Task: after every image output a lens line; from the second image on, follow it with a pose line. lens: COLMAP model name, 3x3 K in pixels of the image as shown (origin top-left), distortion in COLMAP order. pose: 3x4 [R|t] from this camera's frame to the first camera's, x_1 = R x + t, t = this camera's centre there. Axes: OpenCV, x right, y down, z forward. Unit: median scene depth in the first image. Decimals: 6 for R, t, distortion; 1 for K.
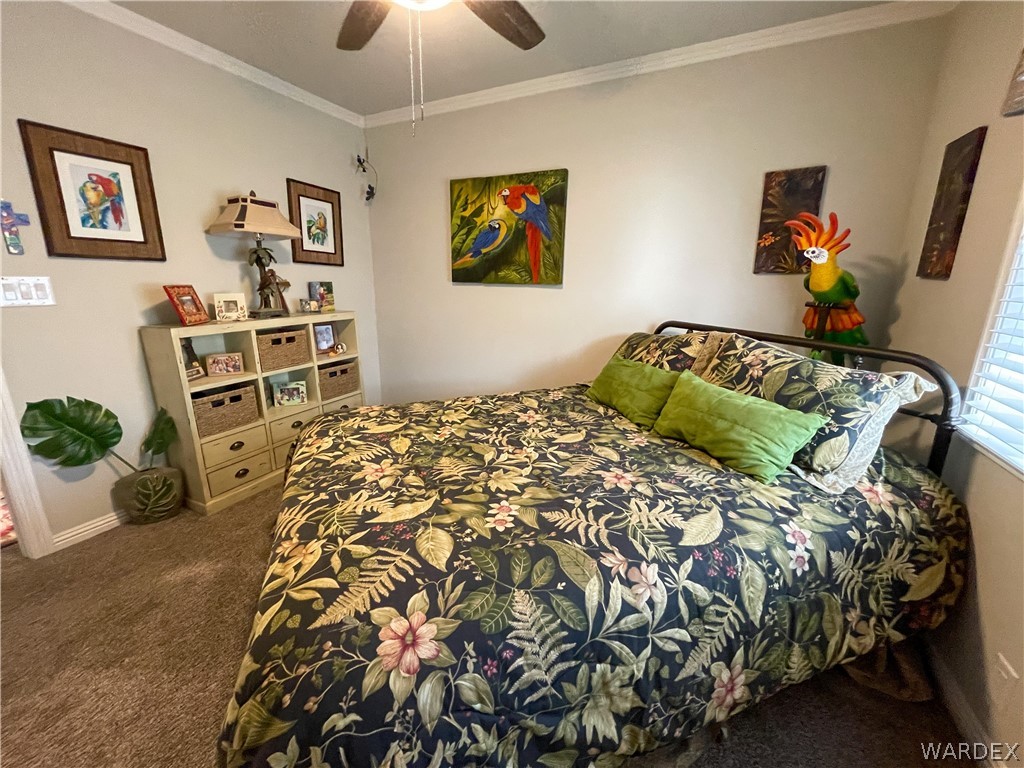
lens RADIAL K [[417.0, 0, 507.4], [0, 417.0, 381.6], [0, 0, 1]] dist [-0.006075, 0.003576]
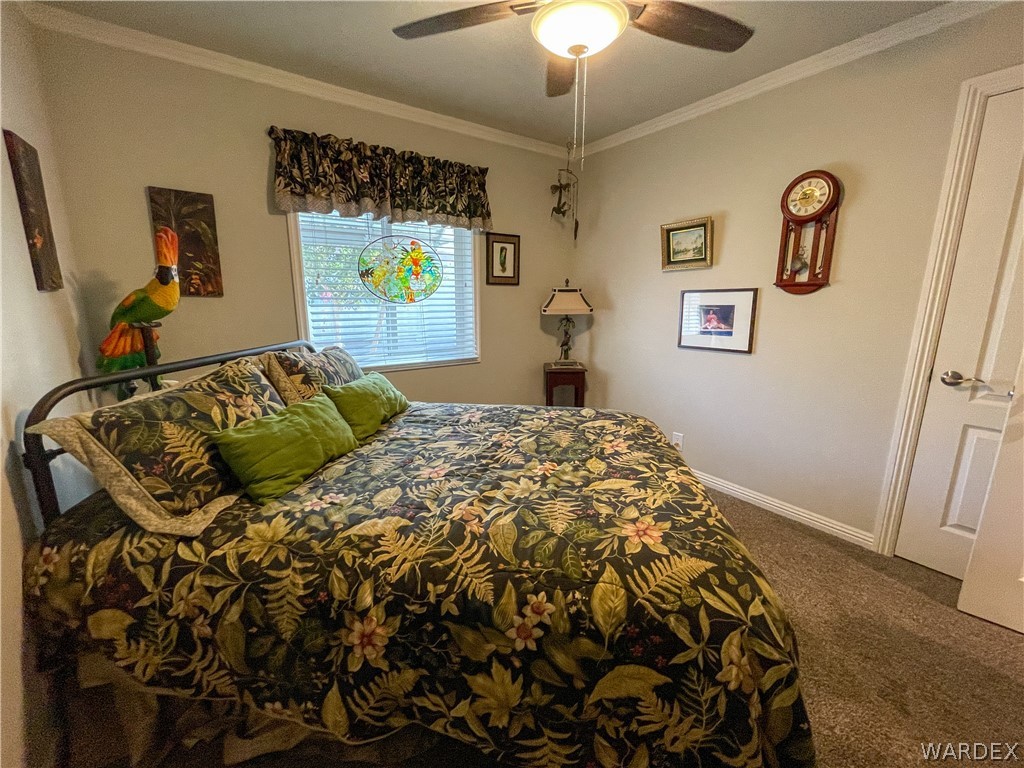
lens RADIAL K [[417.0, 0, 508.0], [0, 417.0, 379.8], [0, 0, 1]] dist [-0.006075, 0.003576]
pose [[-0.879313, -0.106427, 0.464200, -0.438464], [0.104974, 0.907424, 0.406893, -0.401518], [-0.464531, 0.406516, -0.786738, 1.541955]]
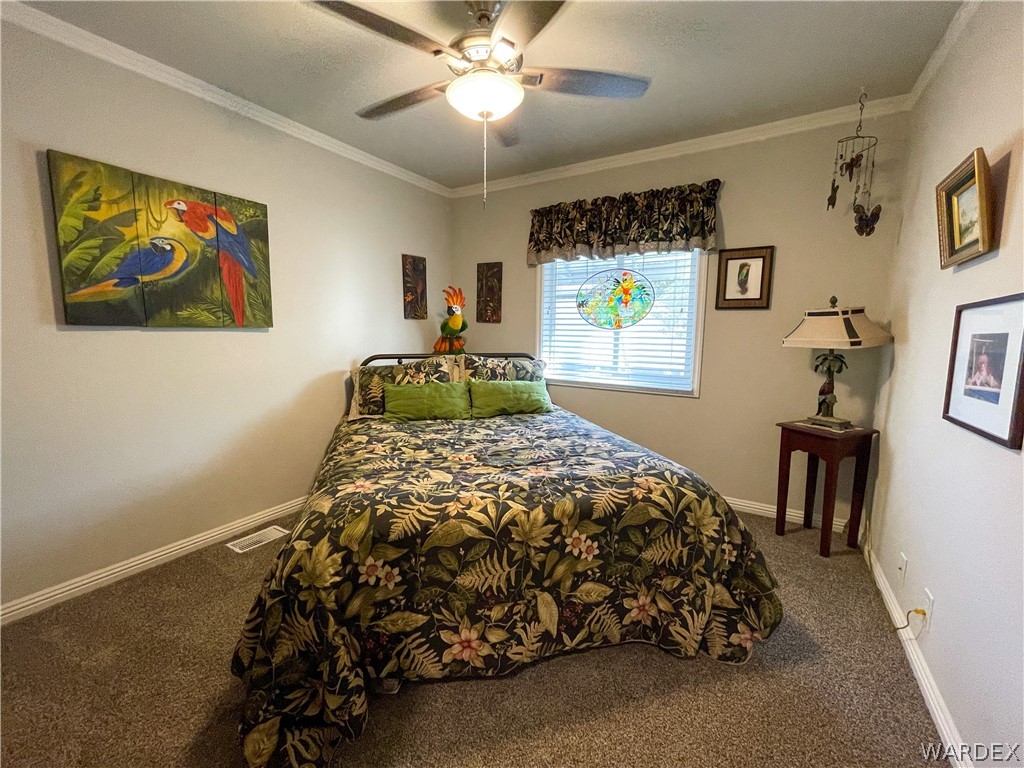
lens RADIAL K [[417.0, 0, 510.0], [0, 417.0, 380.5], [0, 0, 1]] dist [-0.006075, 0.003576]
pose [[0.096280, -0.133732, 0.986330, -1.097821], [0.234123, 0.966173, 0.108146, -0.150456], [-0.967428, 0.220510, 0.124333, 0.632975]]
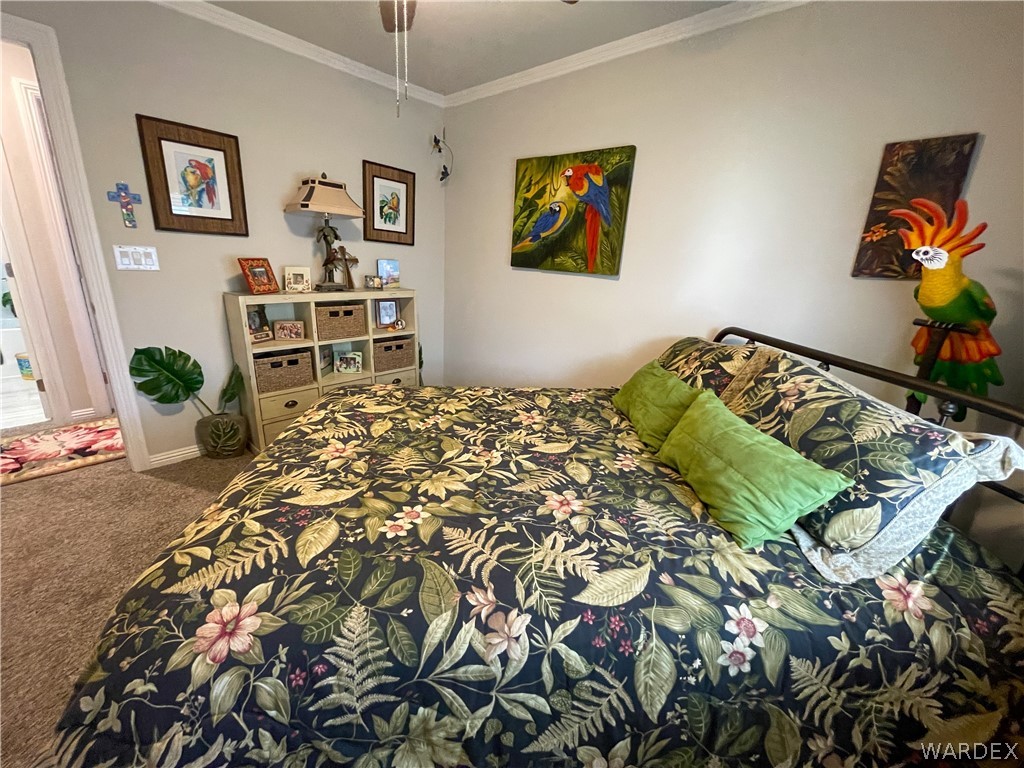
lens RADIAL K [[417.0, 0, 507.8], [0, 417.0, 381.2], [0, 0, 1]] dist [-0.006075, 0.003576]
pose [[0.959014, 0.121468, -0.256002, 0.244780], [-0.110471, 0.992246, 0.056964, -0.045396], [0.260936, -0.026348, 0.964996, 0.085475]]
